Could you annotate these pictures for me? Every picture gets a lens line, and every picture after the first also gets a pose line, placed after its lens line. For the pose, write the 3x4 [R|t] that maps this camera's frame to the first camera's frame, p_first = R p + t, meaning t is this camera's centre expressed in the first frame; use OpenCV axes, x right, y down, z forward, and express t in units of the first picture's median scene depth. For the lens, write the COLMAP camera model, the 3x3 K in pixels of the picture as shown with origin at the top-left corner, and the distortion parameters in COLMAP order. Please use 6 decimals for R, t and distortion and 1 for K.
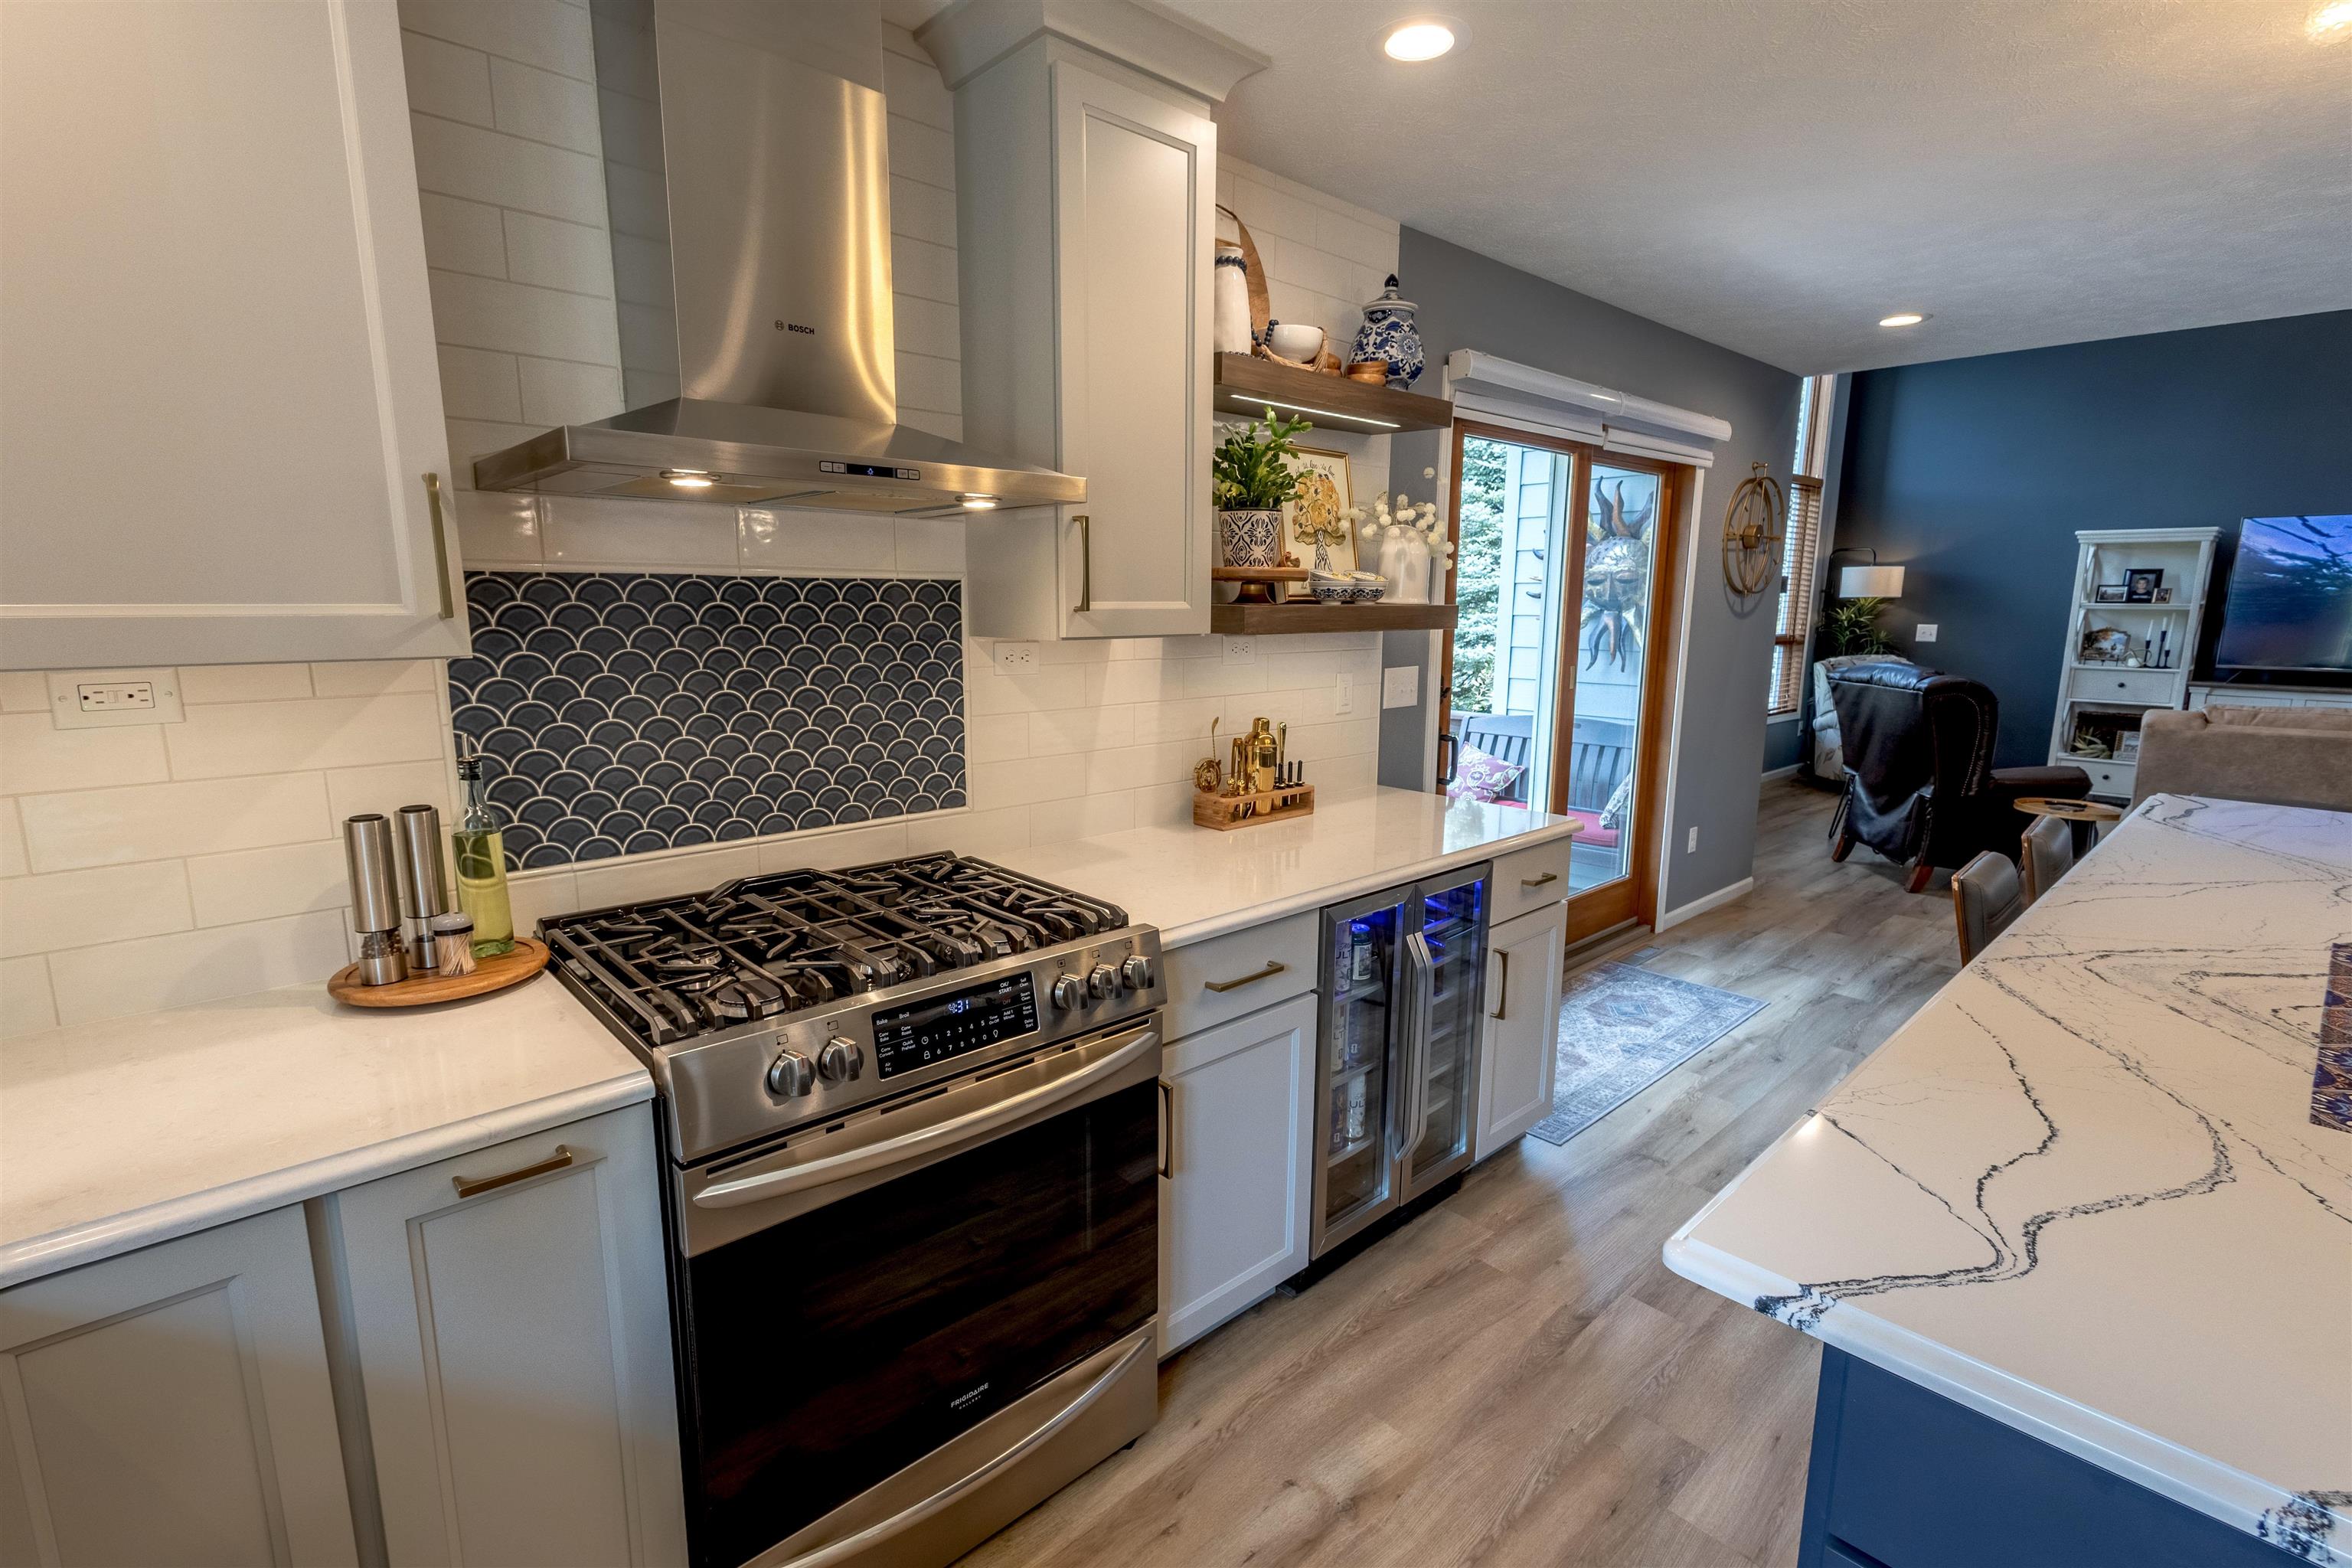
lens RADIAL K [[1079.9, 0, 1168.6], [0, 1079.9, 791.2], [0, 0, 1]] dist [0.011999, -0.003059]
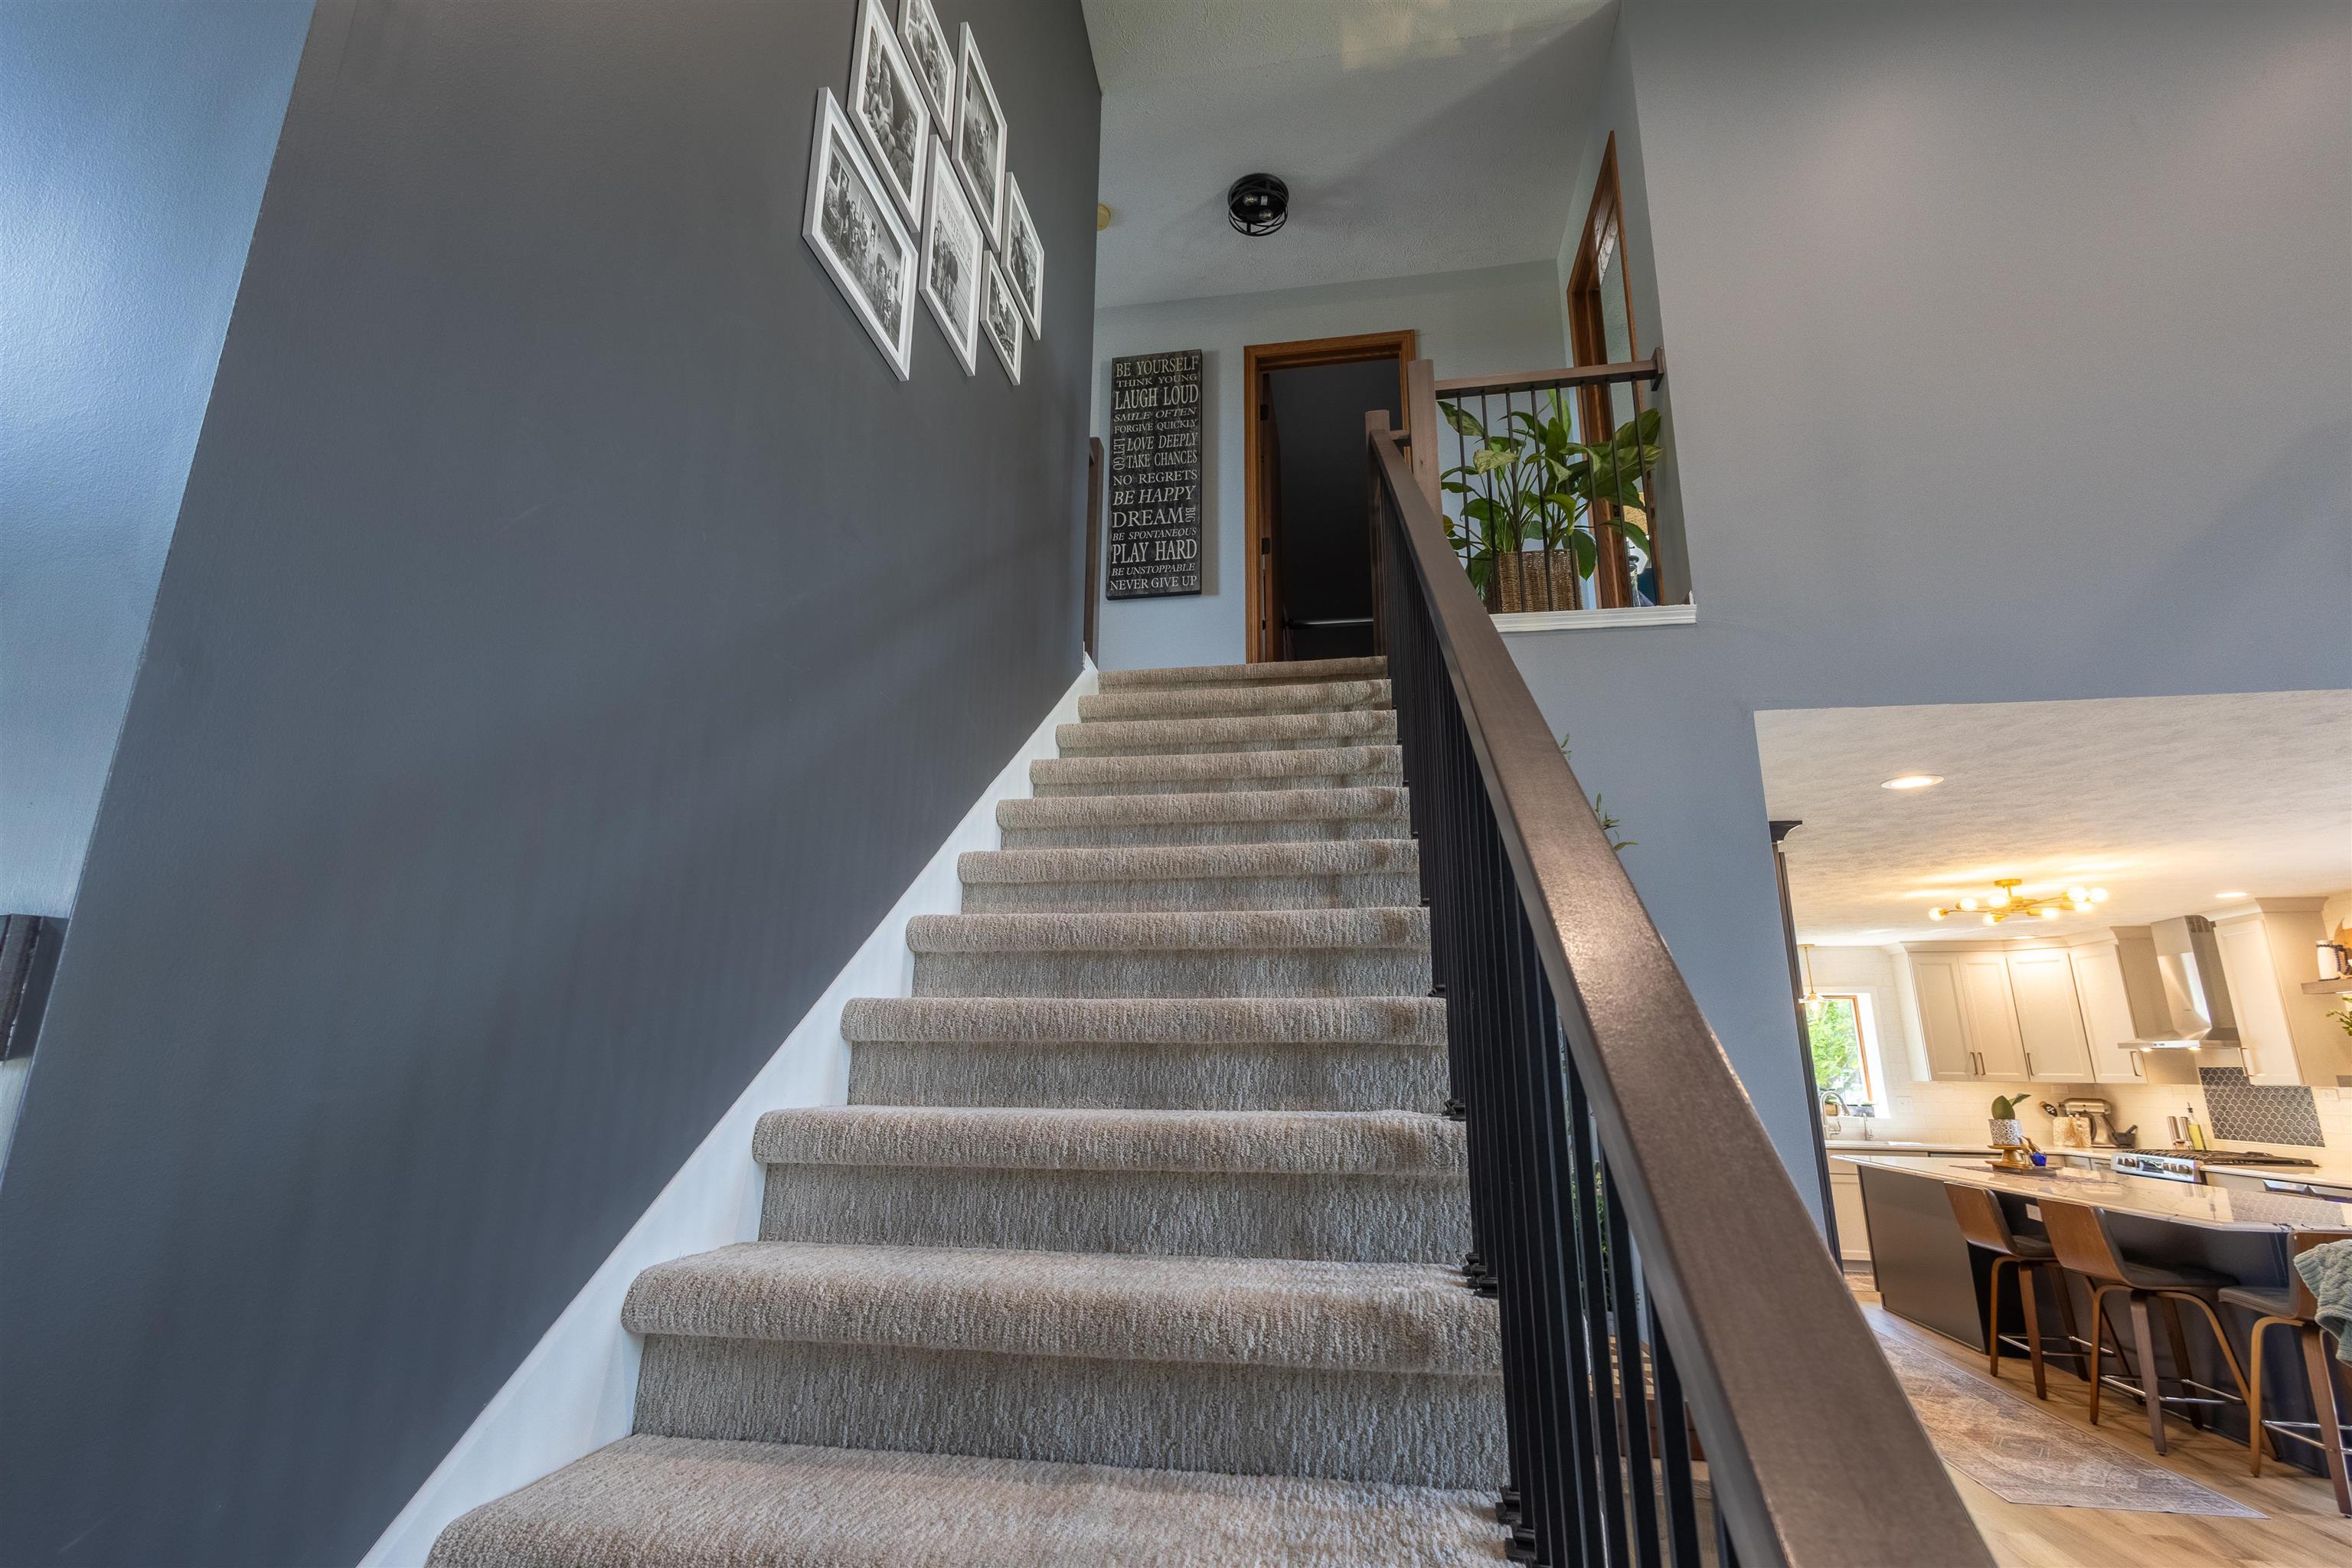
lens RADIAL K [[1079.9, 0, 1164.8], [0, 1079.9, 781.7], [0, 0, 1]] dist [0.011999, -0.003059]
pose [[-0.789402, -0.172892, -0.589027, 4.260452], [-0.124606, 0.984674, -0.122028, -0.211366], [0.601097, -0.022933, -0.798847, 1.535005]]
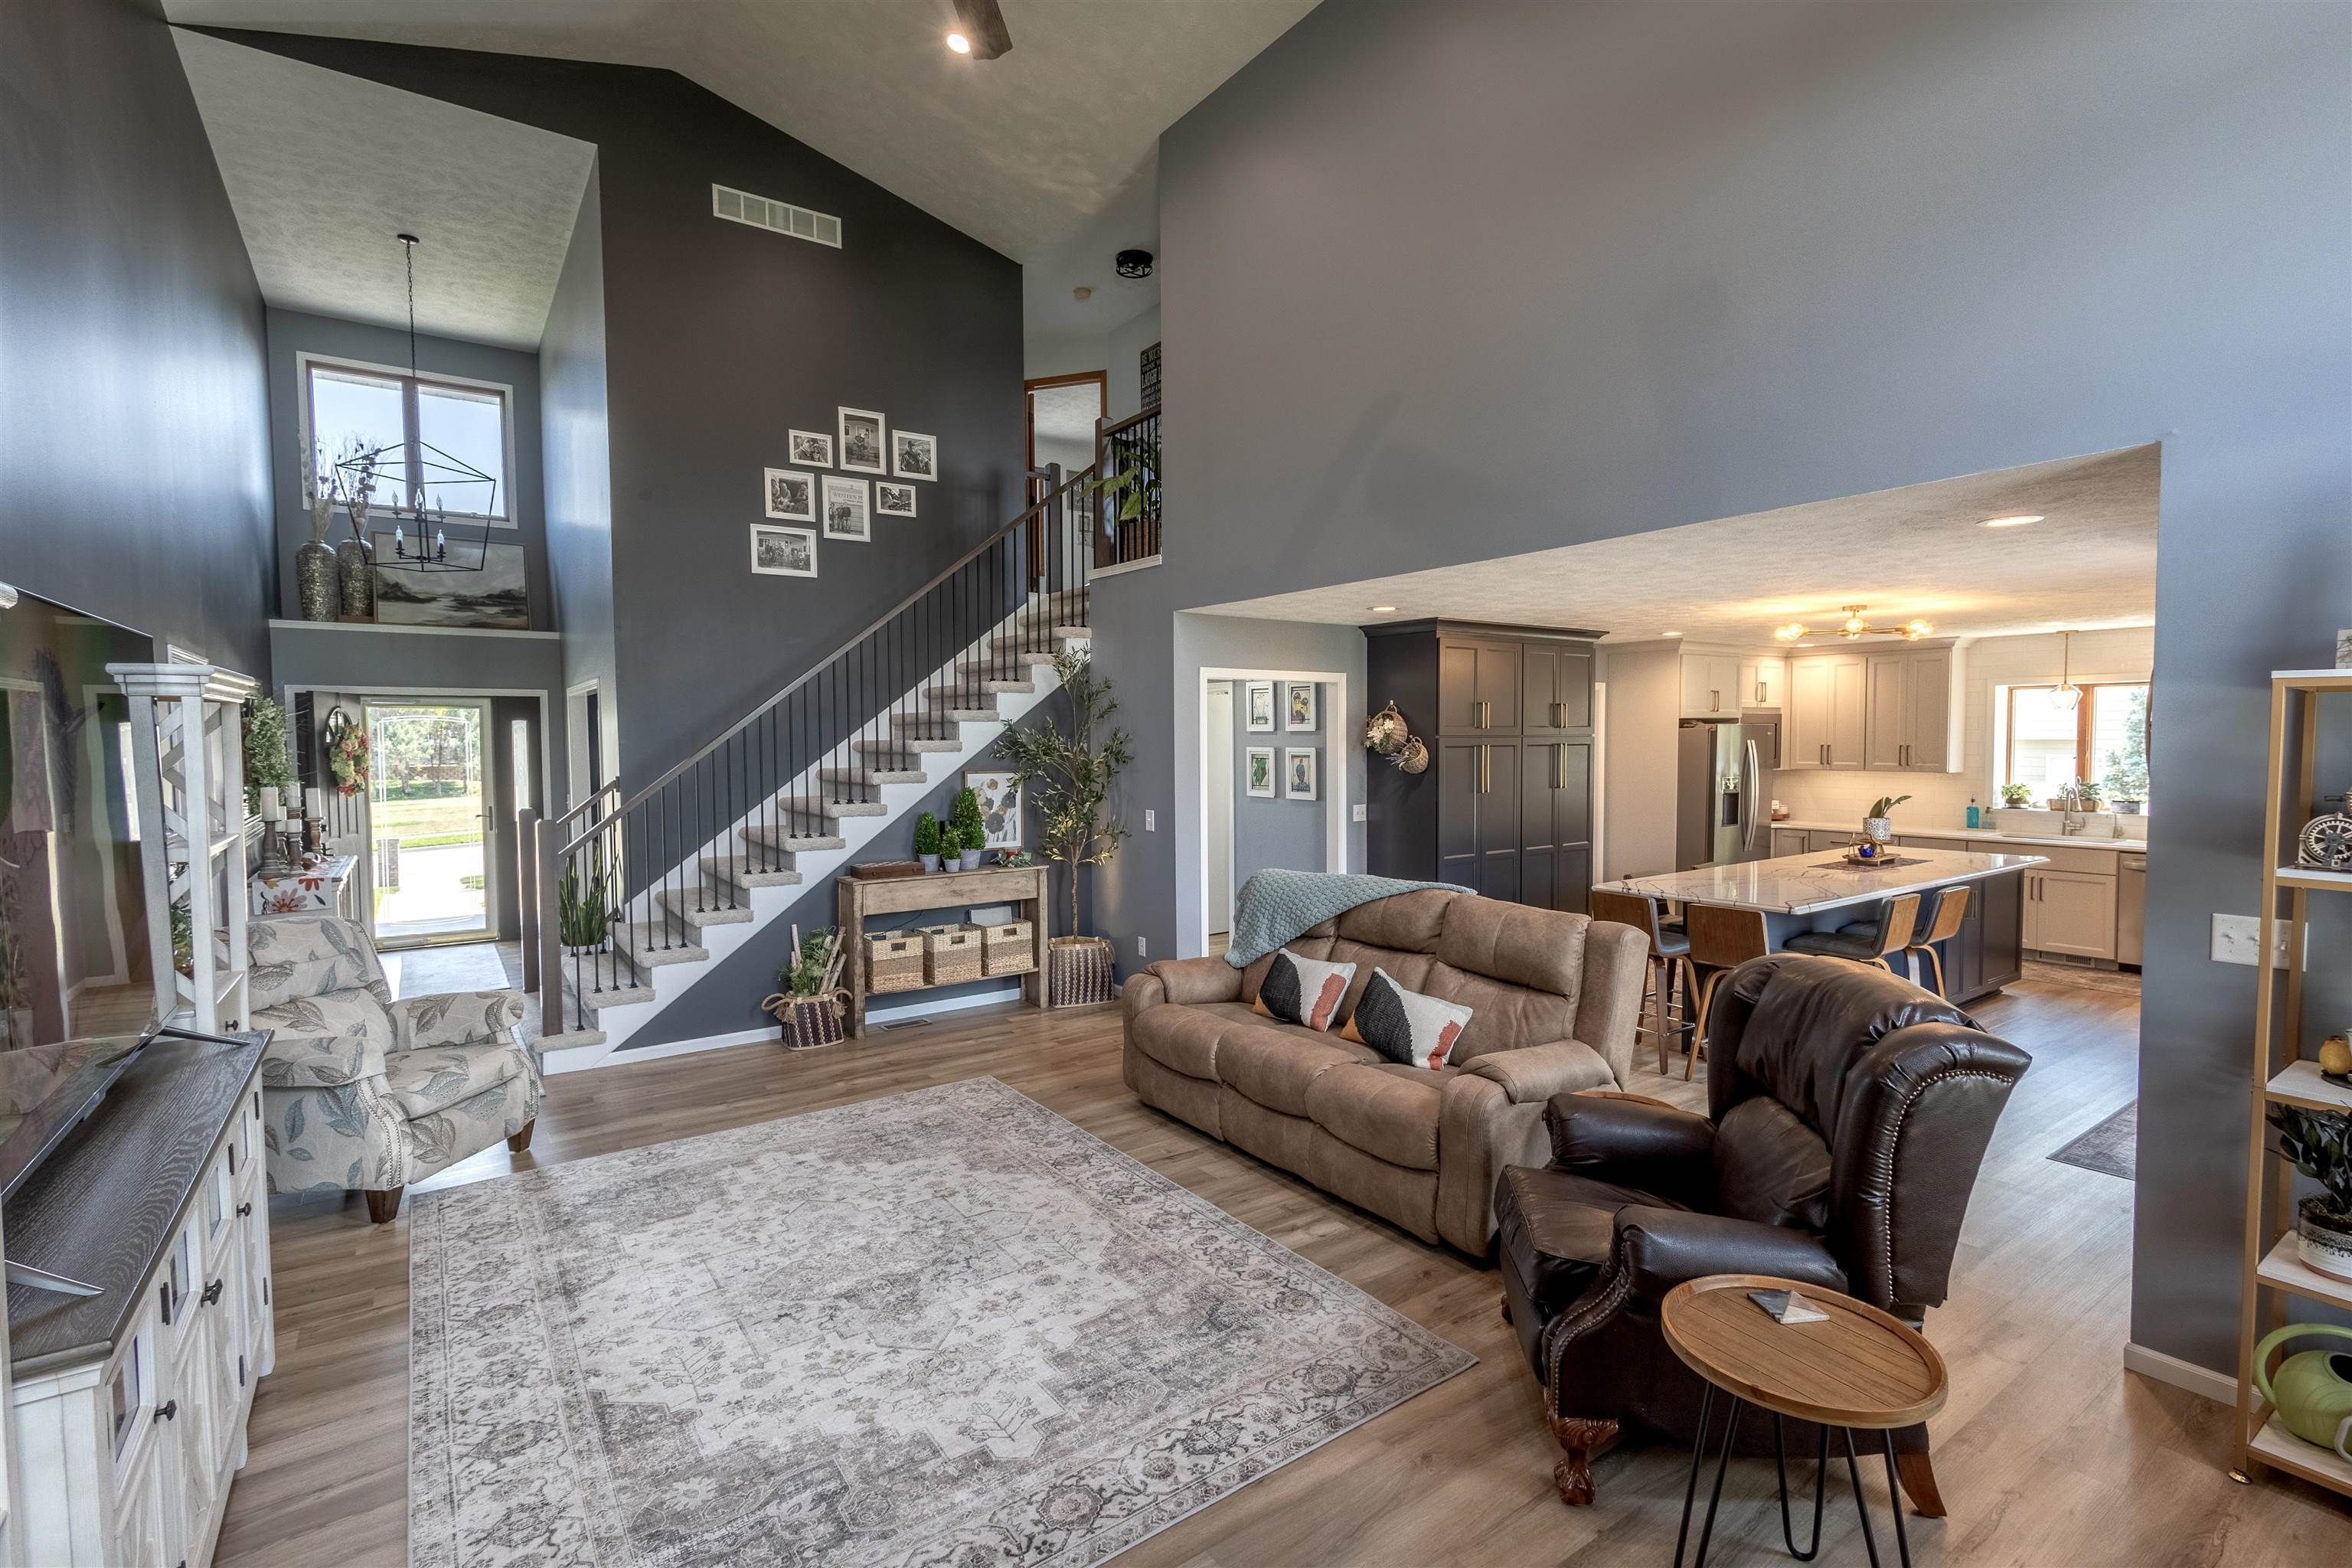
lens RADIAL K [[1079.9, 0, 1175.6], [0, 1079.9, 784.4], [0, 0, 1]] dist [0.011999, -0.003059]
pose [[-0.991773, -0.004663, 0.127920, 2.336008], [0.024225, 0.974439, 0.223344, -0.800573], [-0.125692, 0.224605, -0.966309, 3.790931]]
